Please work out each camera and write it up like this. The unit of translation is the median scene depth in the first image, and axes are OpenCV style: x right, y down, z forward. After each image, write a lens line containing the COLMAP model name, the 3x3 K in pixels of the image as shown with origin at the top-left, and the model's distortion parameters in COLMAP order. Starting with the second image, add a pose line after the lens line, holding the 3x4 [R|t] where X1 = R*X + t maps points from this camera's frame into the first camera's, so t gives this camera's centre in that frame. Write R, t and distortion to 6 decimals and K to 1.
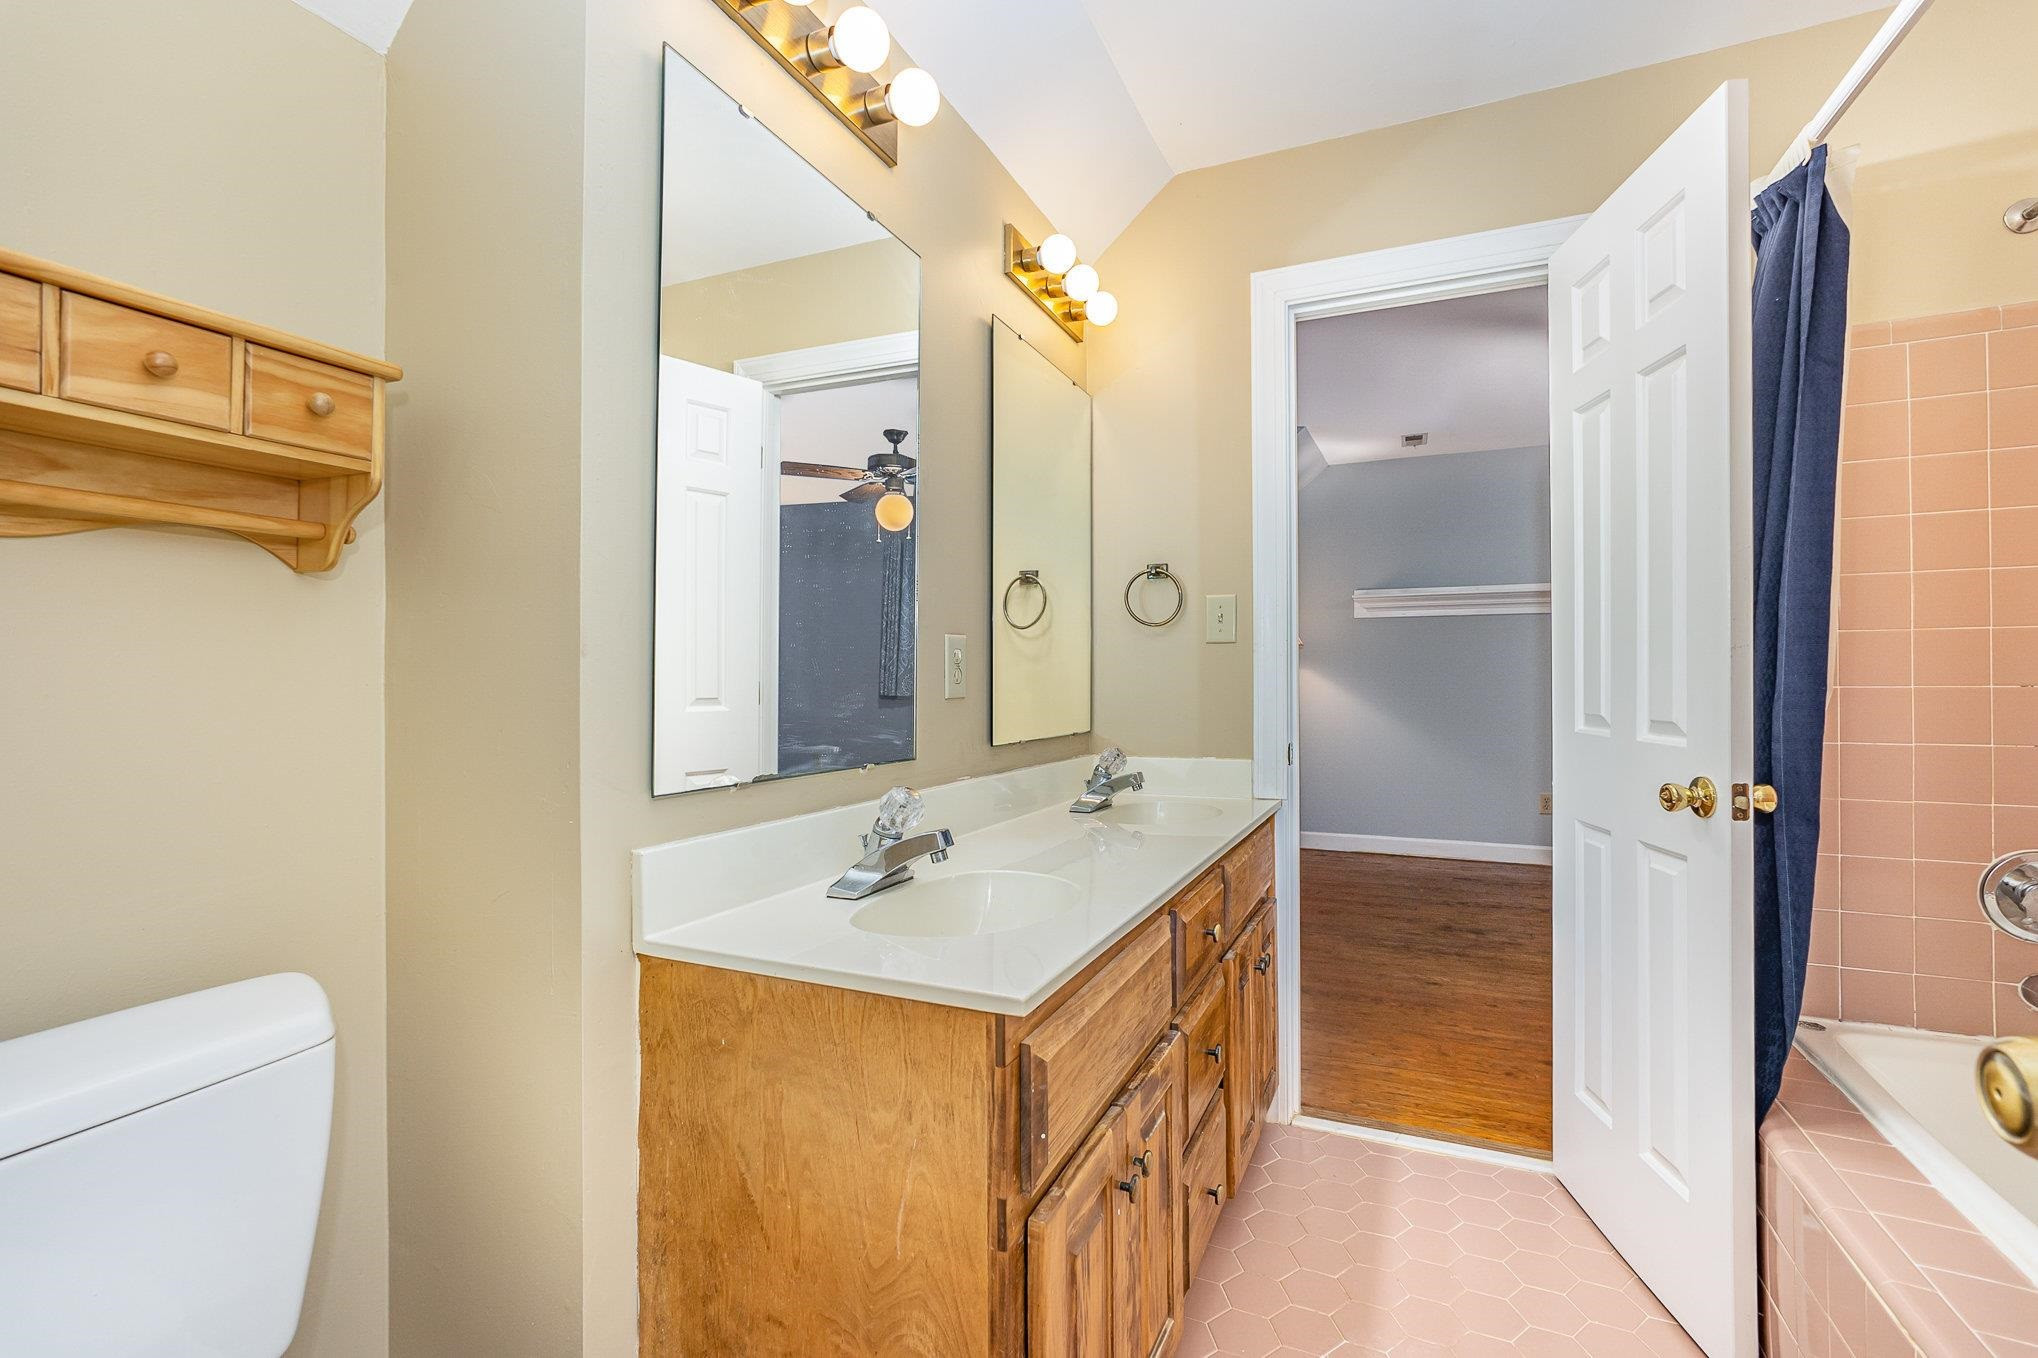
lens RADIAL K [[943.9, 0, 1019.0], [0, 943.9, 679.0], [0, 0, 1]] dist [-0.003479, 0.000101]
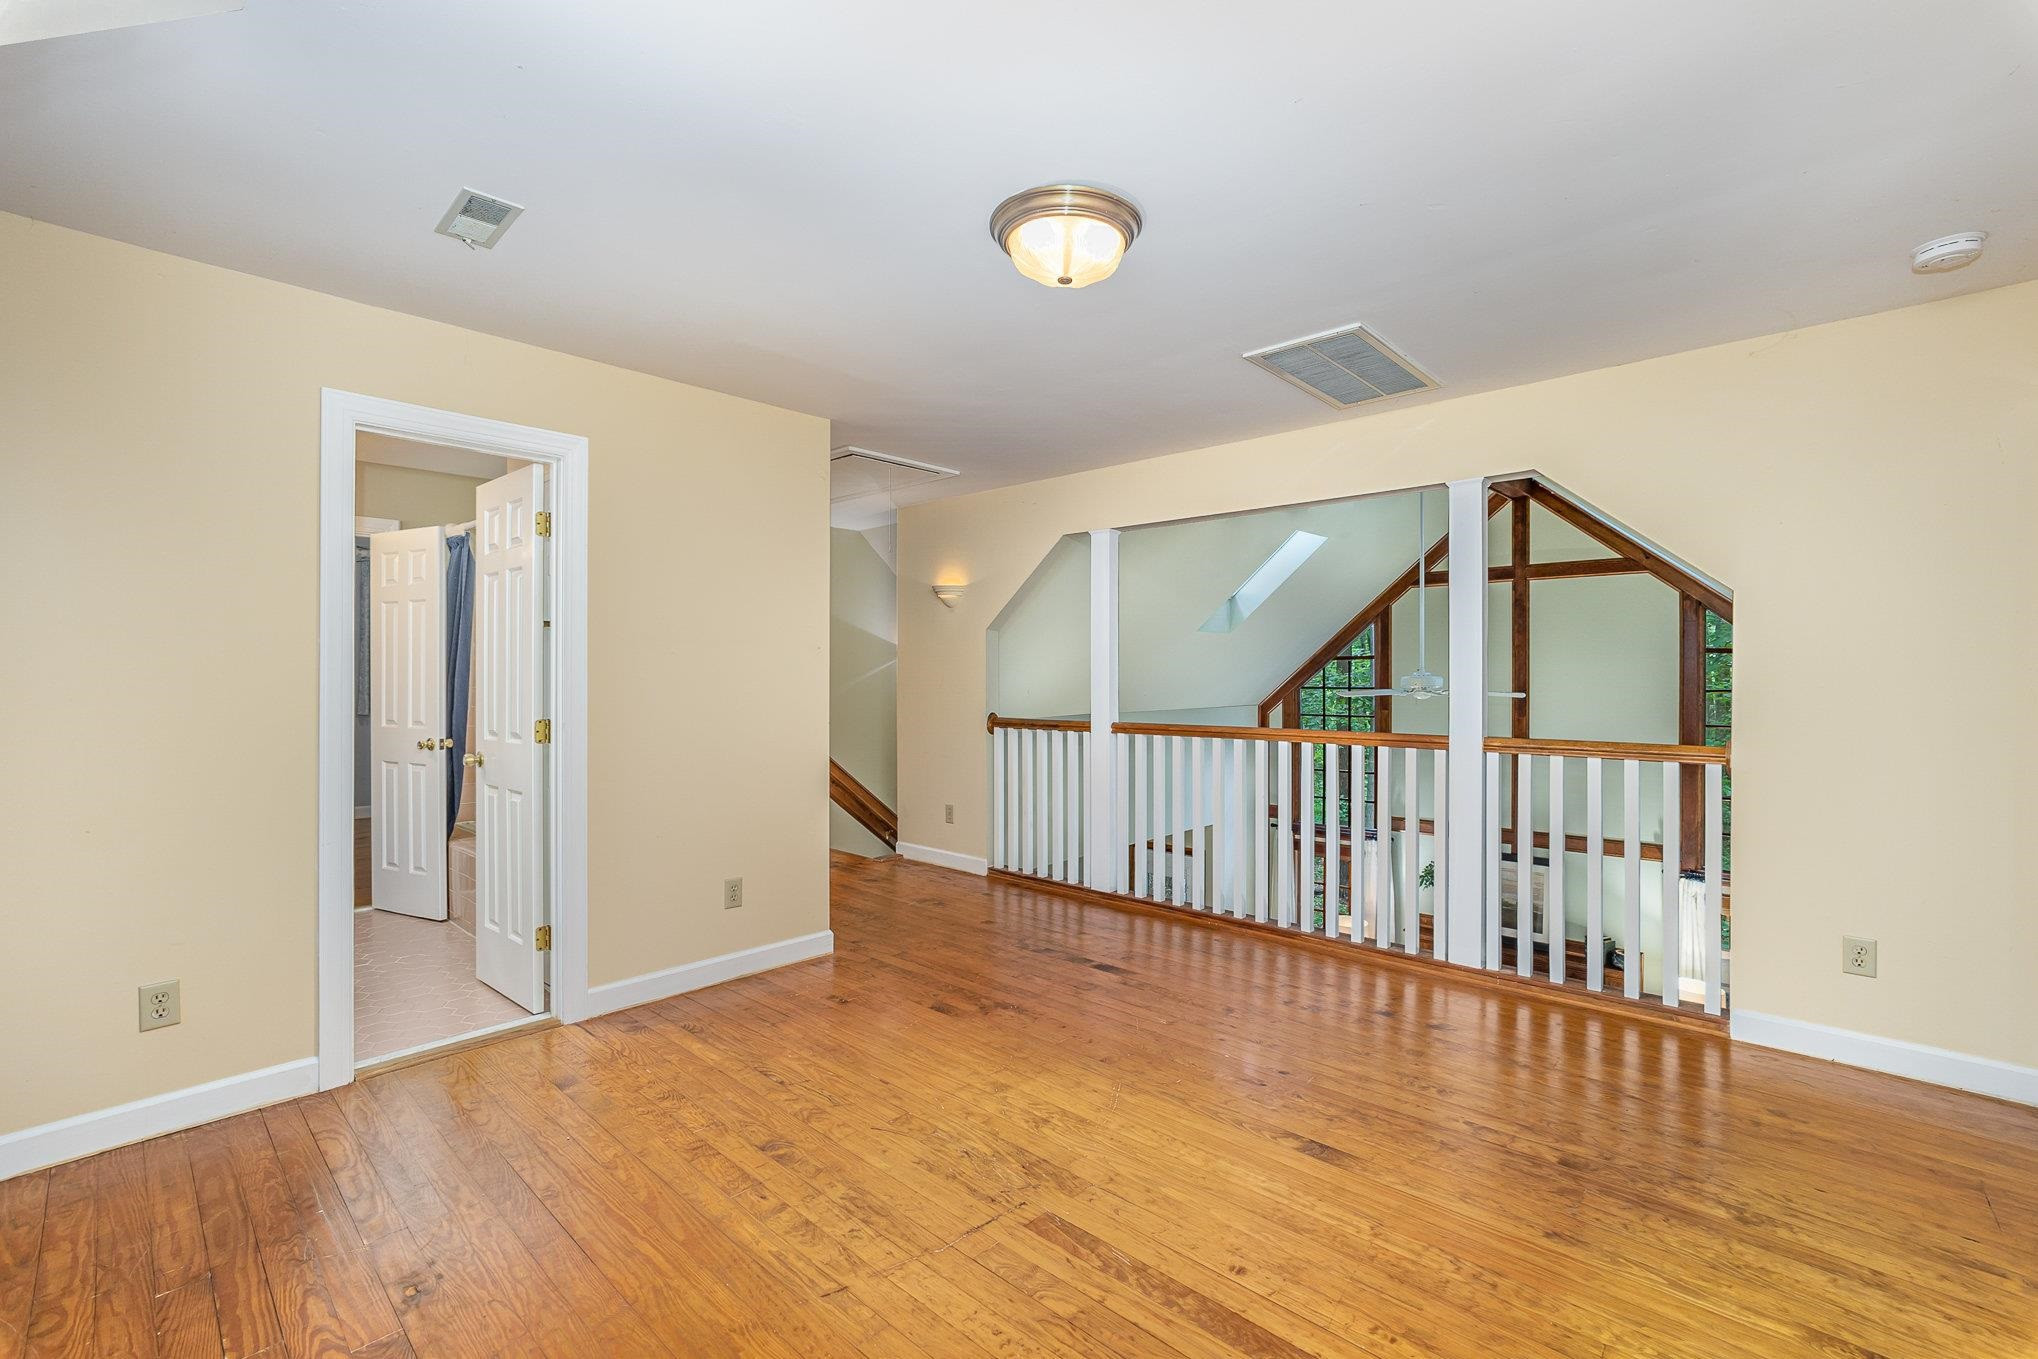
lens RADIAL K [[853.8, 0, 1019.0], [0, 853.8, 679.5], [0, 0, 1]] dist [-0.020015, 0.000198]
pose [[0.320982, -0.000486, 0.947085, -1.360392], [-0.002836, 0.999995, 0.001474, -0.104297], [-0.947081, -0.003159, 0.320979, -1.821640]]
